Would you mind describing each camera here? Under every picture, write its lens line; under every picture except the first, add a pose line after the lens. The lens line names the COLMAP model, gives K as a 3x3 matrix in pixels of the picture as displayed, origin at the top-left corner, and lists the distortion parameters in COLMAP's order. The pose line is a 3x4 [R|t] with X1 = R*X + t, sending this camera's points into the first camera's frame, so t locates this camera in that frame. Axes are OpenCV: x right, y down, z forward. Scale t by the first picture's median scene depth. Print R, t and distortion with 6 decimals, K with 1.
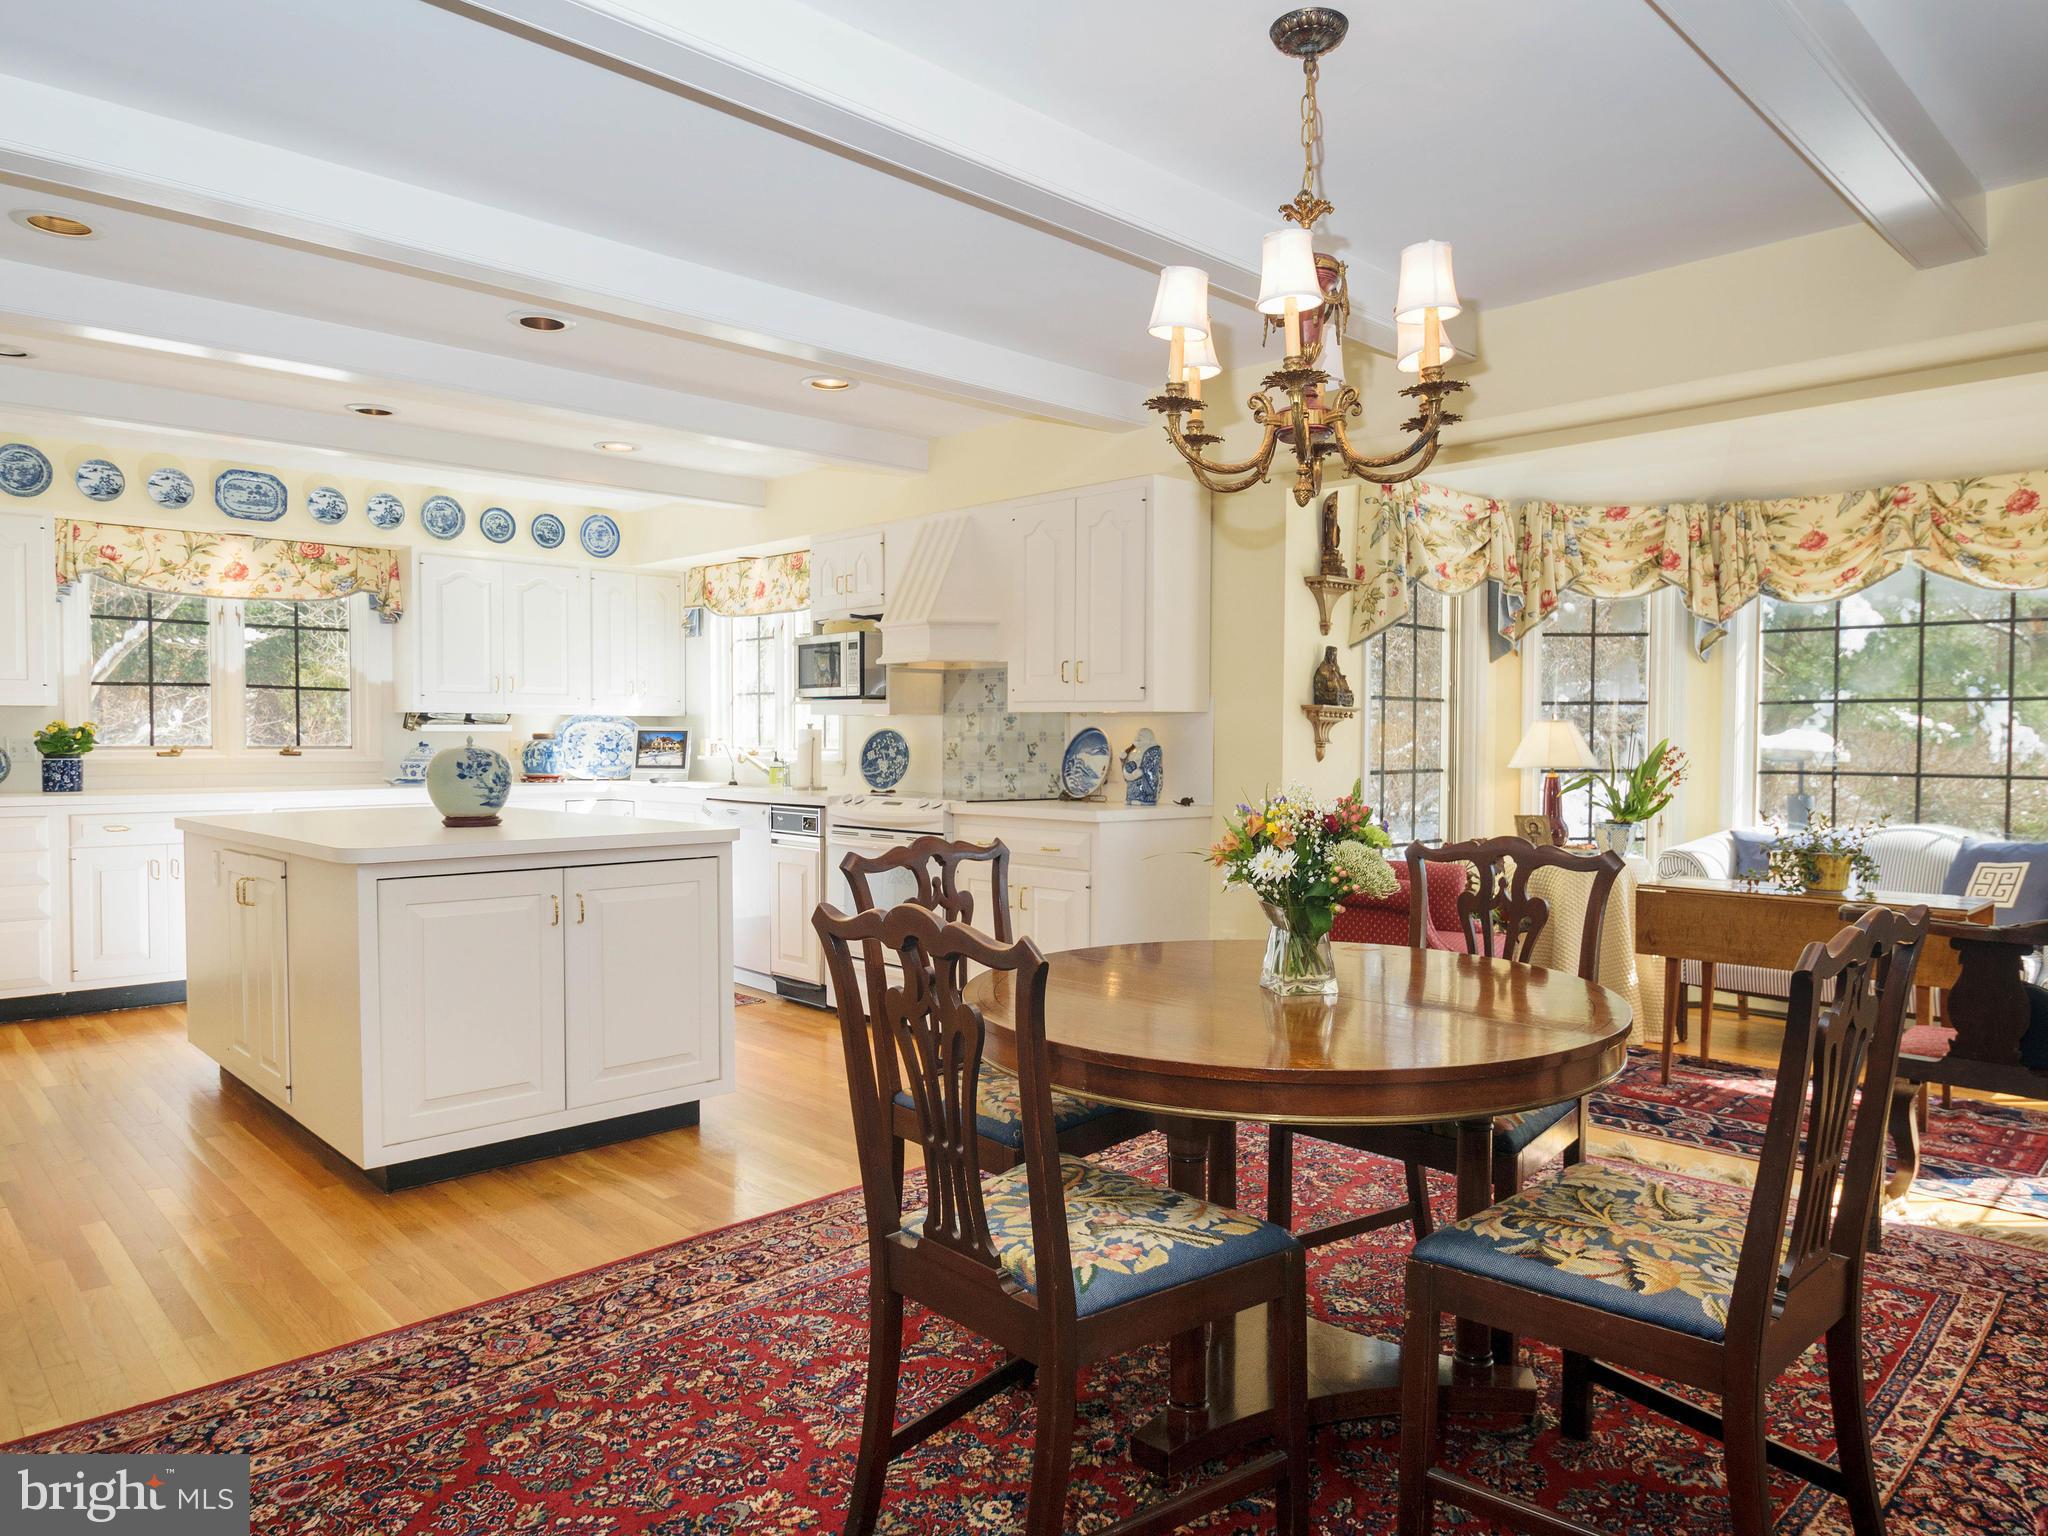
lens RADIAL K [[1184.7, 0, 1023.1], [0, 1184.7, 784.1], [0, 0, 1]] dist [-0.005468, -0.001458]
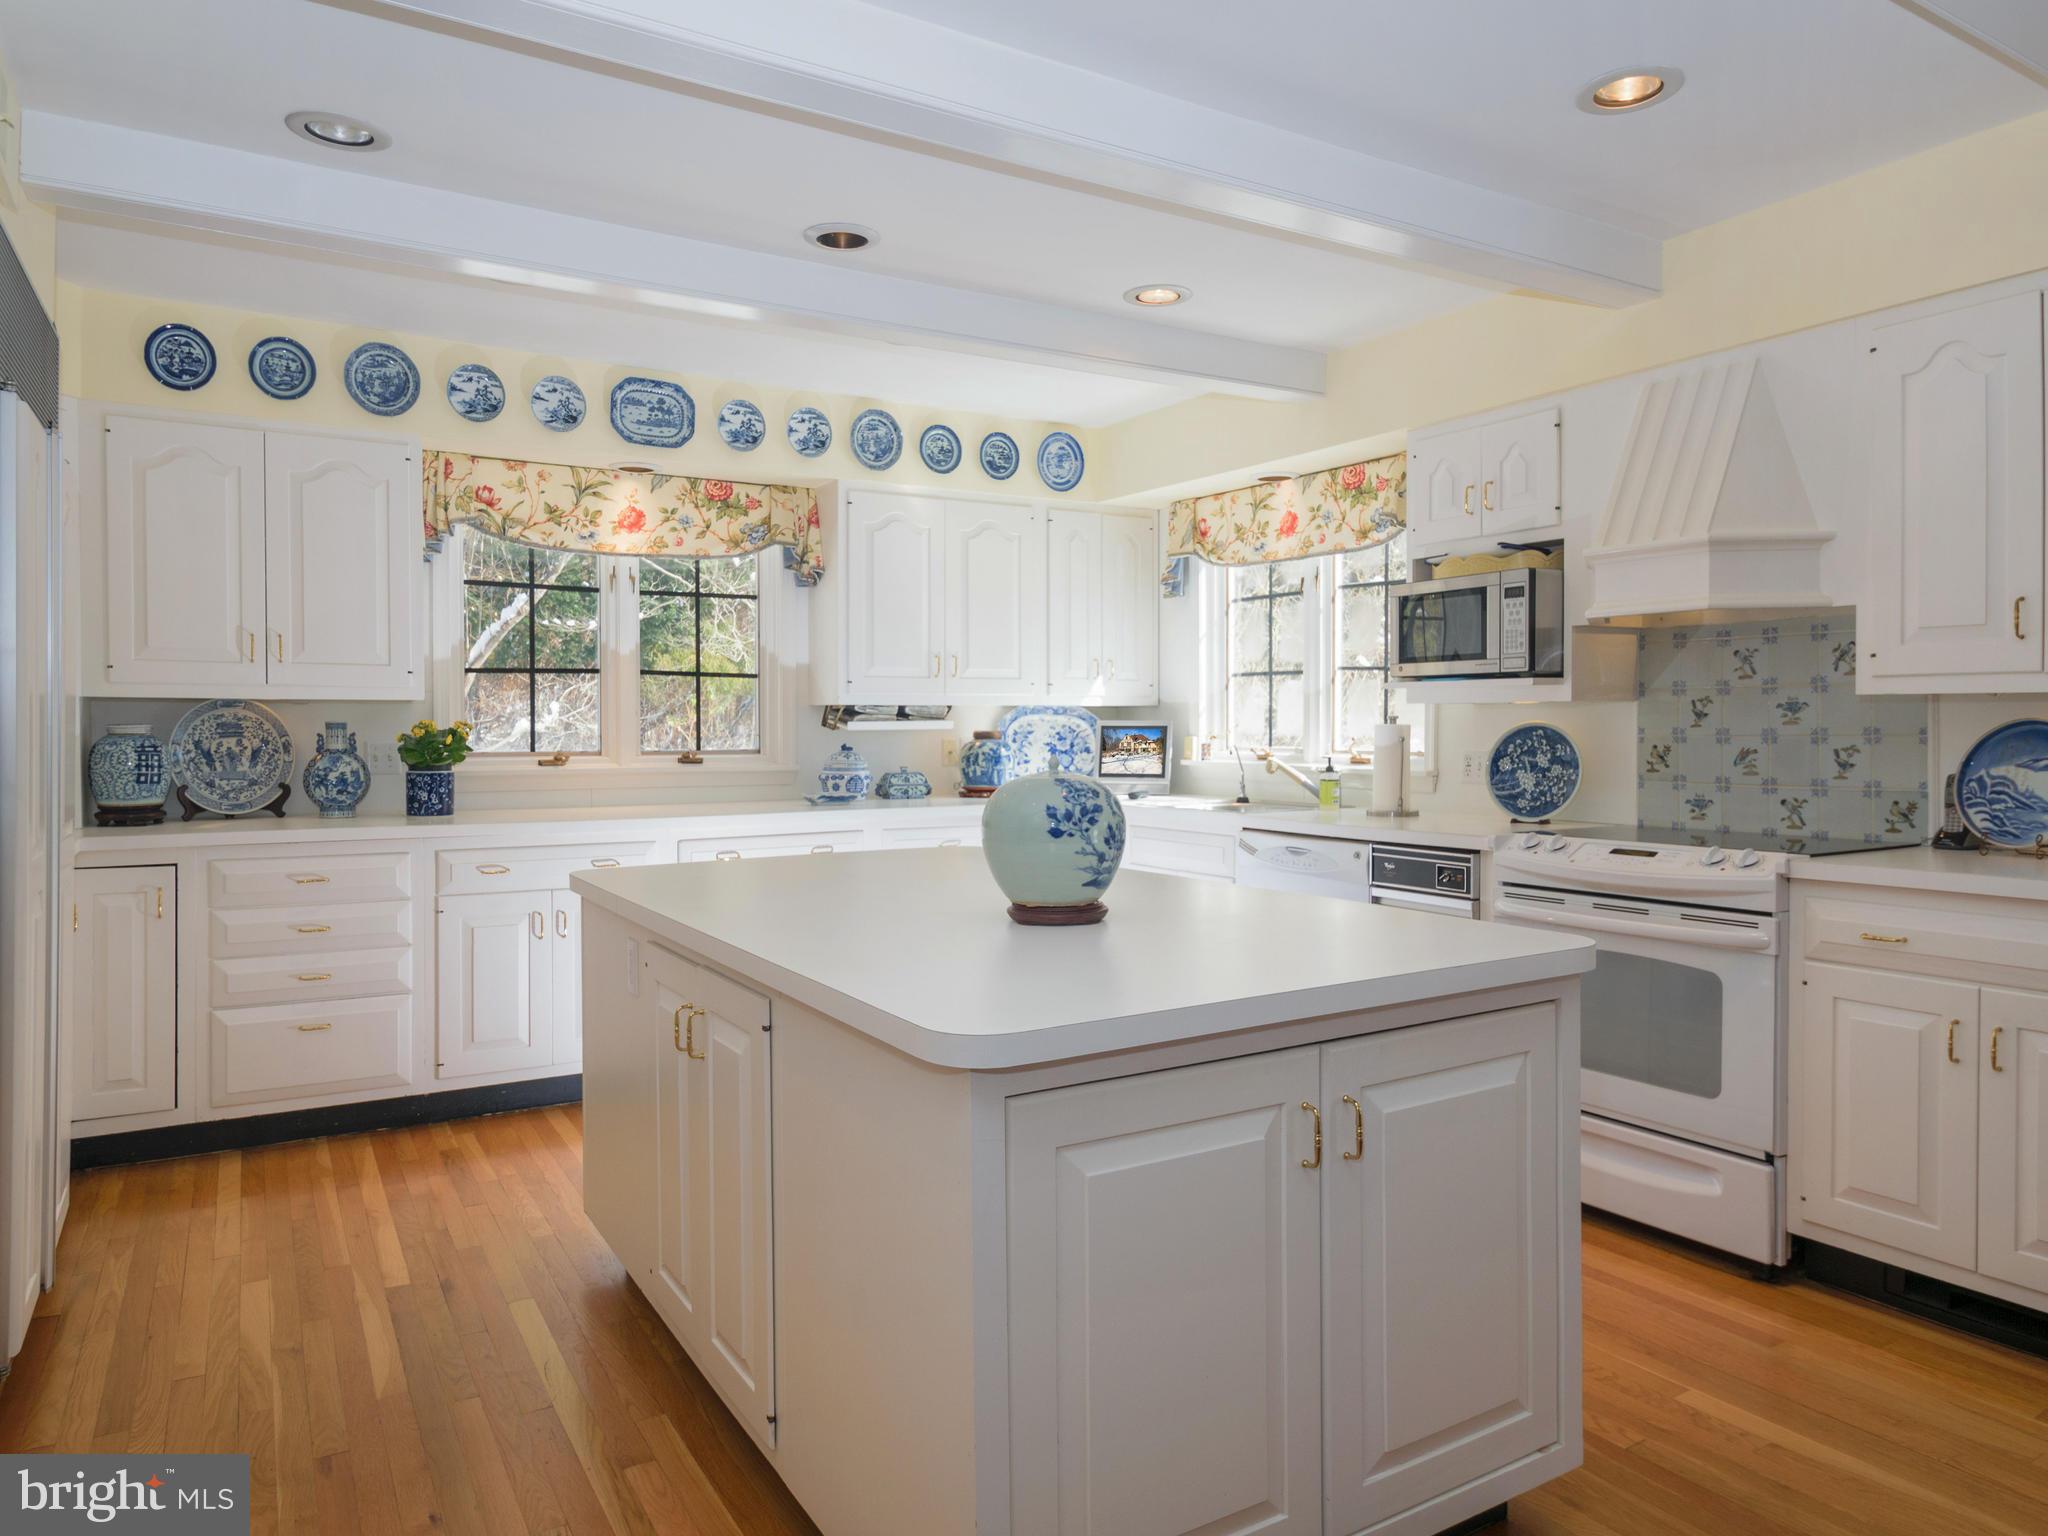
lens RADIAL K [[1313.4, 0, 1024.0], [0, 1313.4, 768.0], [0, 0, 1]] dist [0.002329, 0.001311]
pose [[0.964331, 0.003107, -0.264682, -0.193079], [-0.005173, 0.999961, -0.007111, -0.016313], [0.264649, 0.008226, 0.964310, 0.247726]]
